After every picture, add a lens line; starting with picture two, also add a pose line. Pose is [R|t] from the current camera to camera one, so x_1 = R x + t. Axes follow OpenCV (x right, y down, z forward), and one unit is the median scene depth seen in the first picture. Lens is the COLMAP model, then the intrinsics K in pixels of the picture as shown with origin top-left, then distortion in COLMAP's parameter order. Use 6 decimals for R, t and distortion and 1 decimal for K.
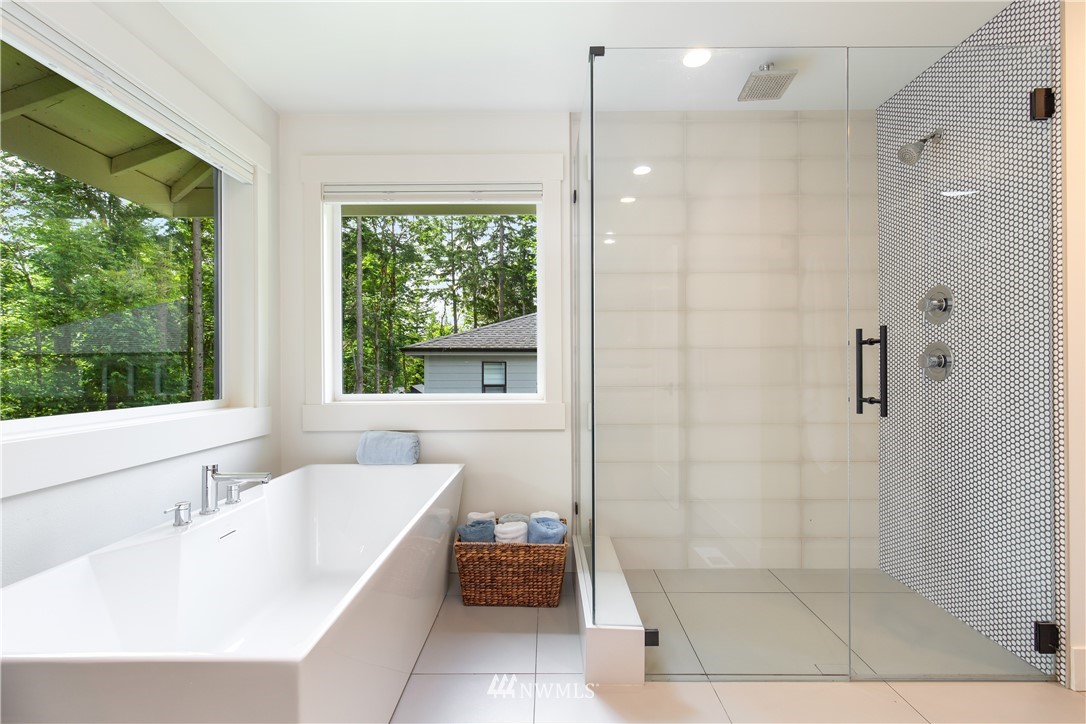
lens RADIAL K [[492.6, 0, 543.0], [0, 492.6, 362.0], [0, 0, 1]] dist [0.000356, 0.000257]
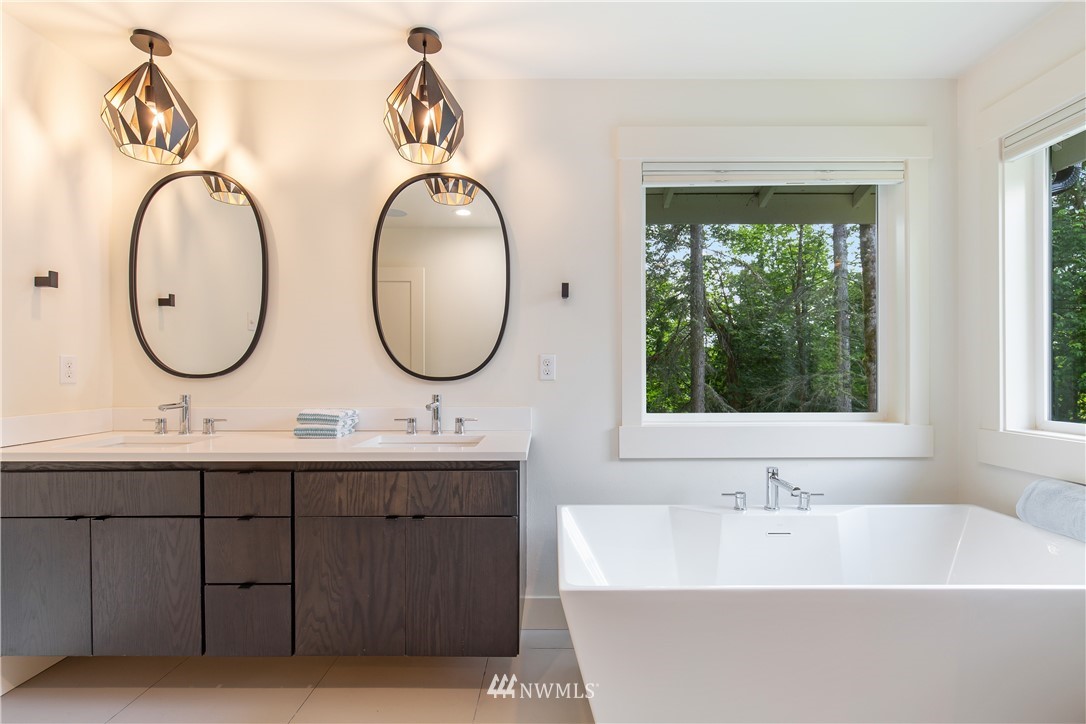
lens RADIAL K [[533.0, 0, 543.0], [0, 533.0, 362.0], [0, 0, 1]] dist [-0.000251, -0.000221]
pose [[-0.024904, -0.010133, -0.999638, 0.430820], [0.024878, 0.999633, -0.010753, -0.031001], [0.999380, -0.025137, -0.024643, 0.349538]]
